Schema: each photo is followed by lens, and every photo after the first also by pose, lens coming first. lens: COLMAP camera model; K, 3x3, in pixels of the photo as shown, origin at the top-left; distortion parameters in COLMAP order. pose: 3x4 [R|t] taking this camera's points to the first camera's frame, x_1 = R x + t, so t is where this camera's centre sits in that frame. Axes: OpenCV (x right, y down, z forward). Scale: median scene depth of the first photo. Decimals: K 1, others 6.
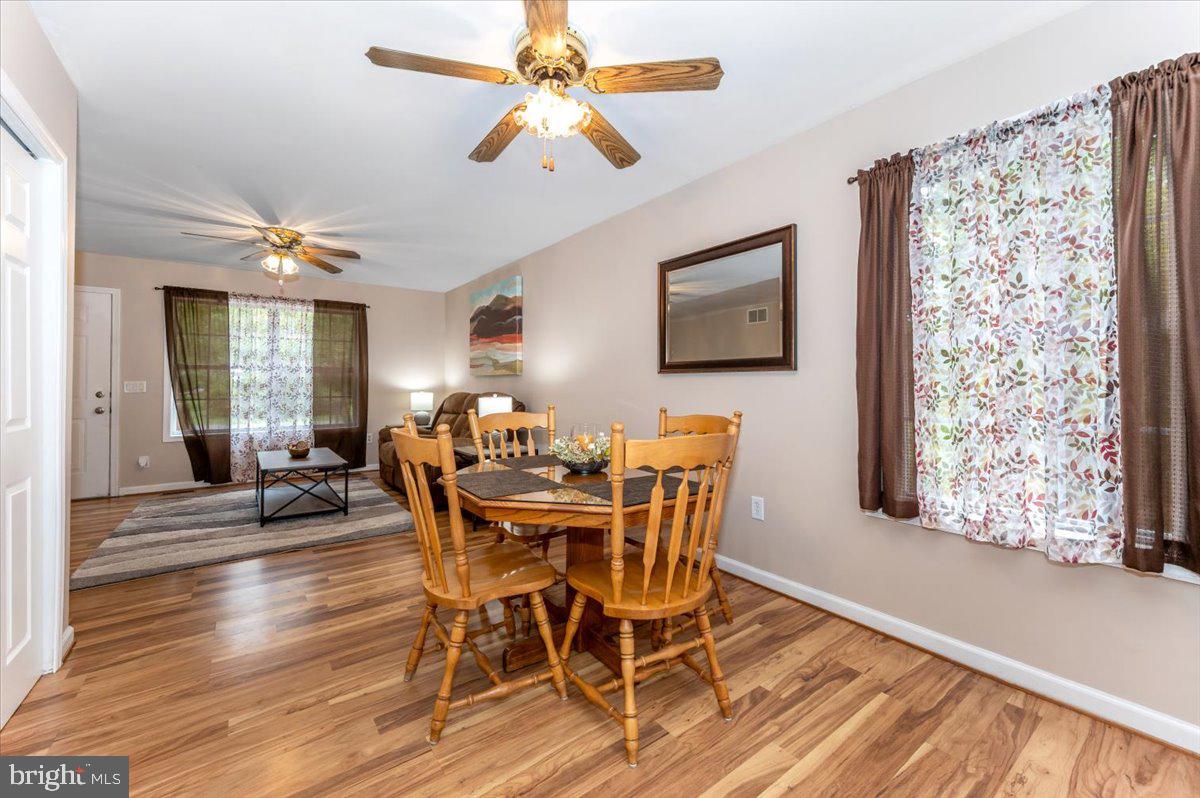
lens RADIAL K [[475.3, 0, 598.0], [0, 475.3, 375.5], [0, 0, 1]] dist [0.000215, 0.001045]
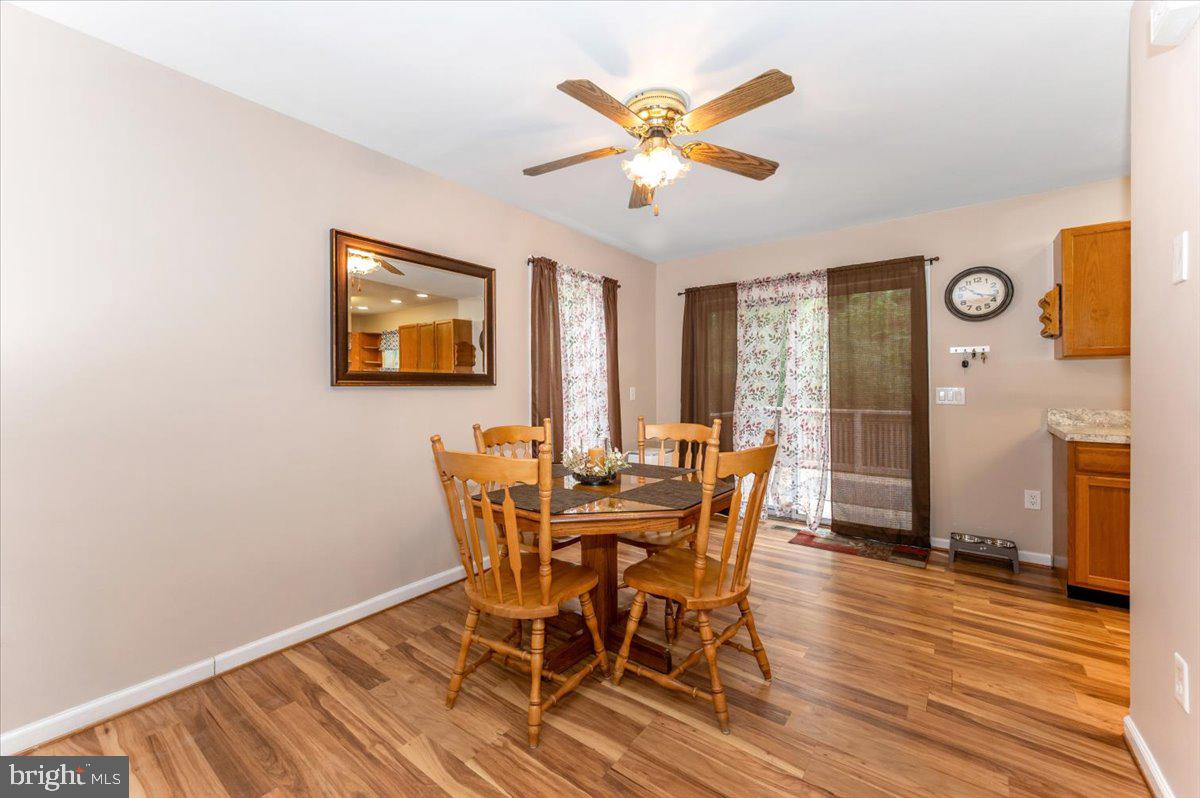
lens RADIAL K [[475.3, 0, 598.1], [0, 475.3, 390.9], [0, 0, 1]] dist [0.000215, 0.001045]
pose [[-0.267235, -0.006811, 0.963607, -0.910695], [-0.010637, 0.999935, 0.004118, -0.005698], [-0.963573, -0.009149, -0.267290, 1.123770]]
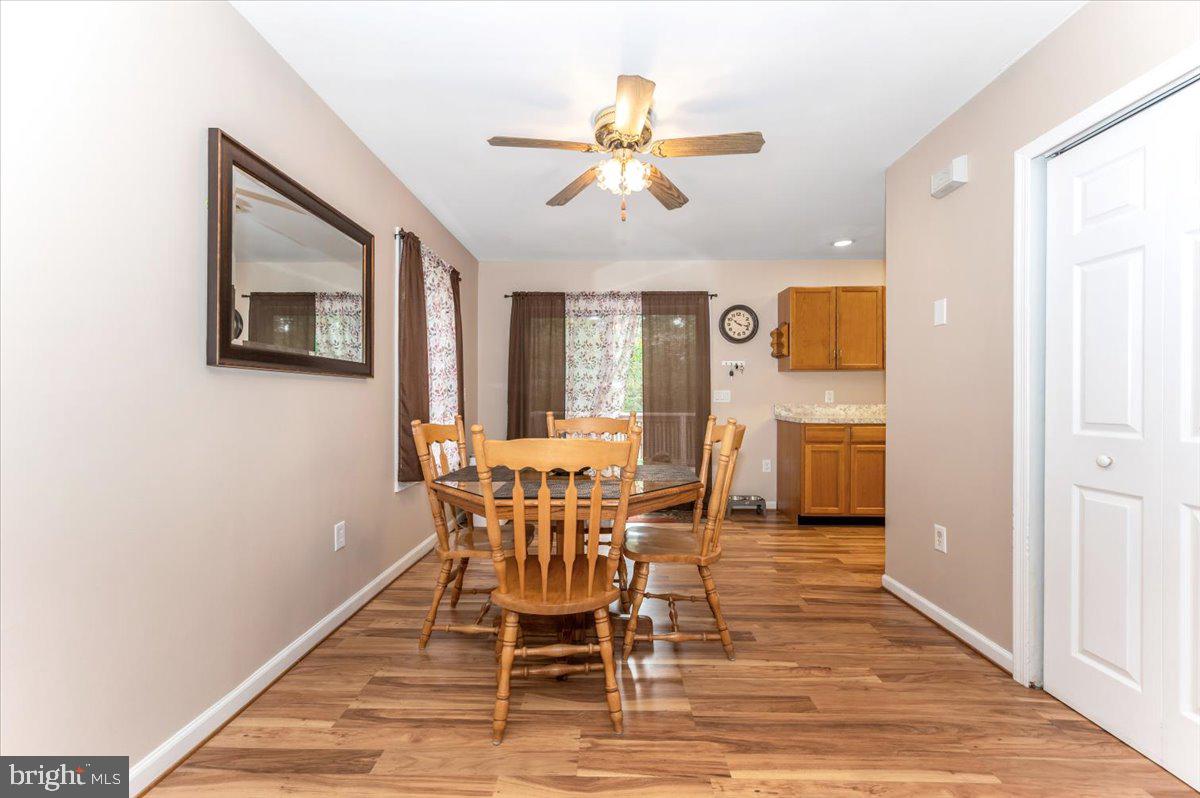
lens RADIAL K [[475.3, 0, 597.0], [0, 475.3, 398.6], [0, 0, 1]] dist [0.000215, 0.001045]
pose [[-0.783270, -0.000630, 0.621681, -0.636357], [-0.010620, 0.999867, -0.012366, 0.041531], [-0.621590, -0.016288, -0.783173, 1.567299]]
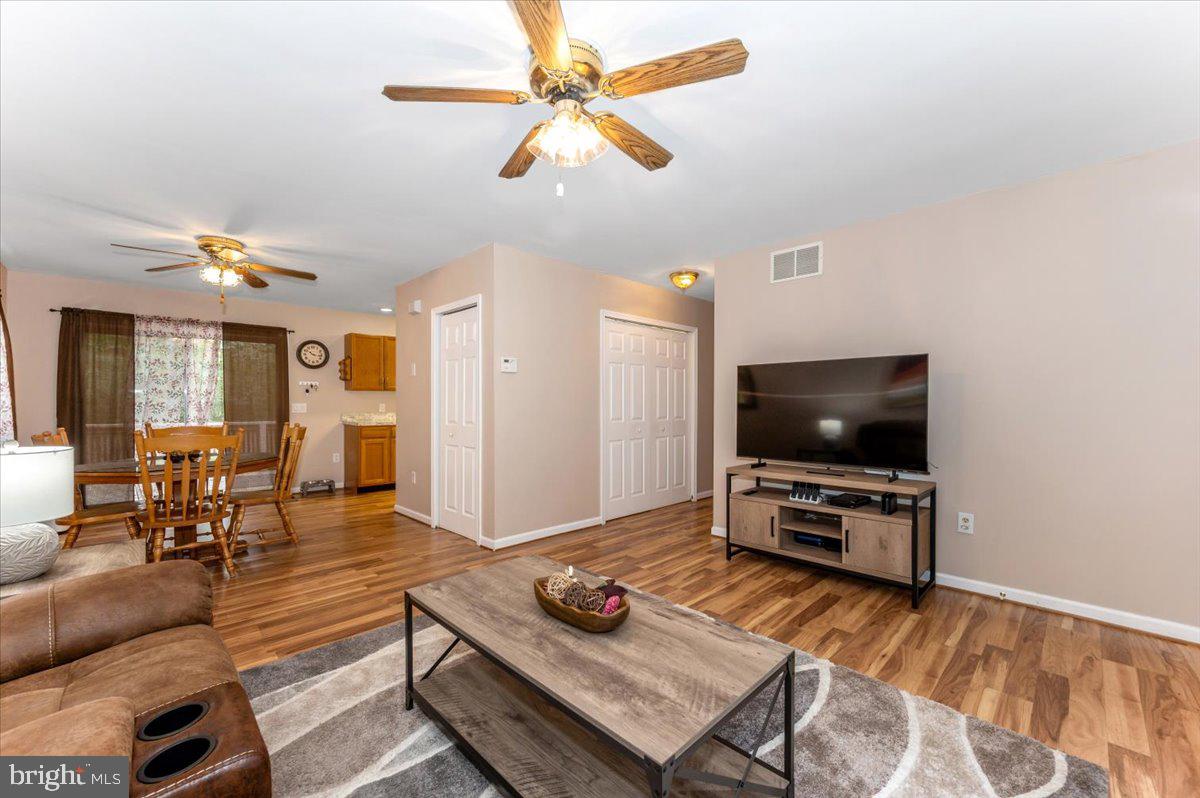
lens RADIAL K [[475.3, 0, 592.8], [0, 475.3, 403.9], [0, 0, 1]] dist [0.000215, 0.001045]
pose [[-0.992658, 0.003558, -0.120906, -1.086848], [0.005279, 0.999889, -0.013922, 0.024684], [0.120843, -0.014458, -0.992566, 2.459384]]
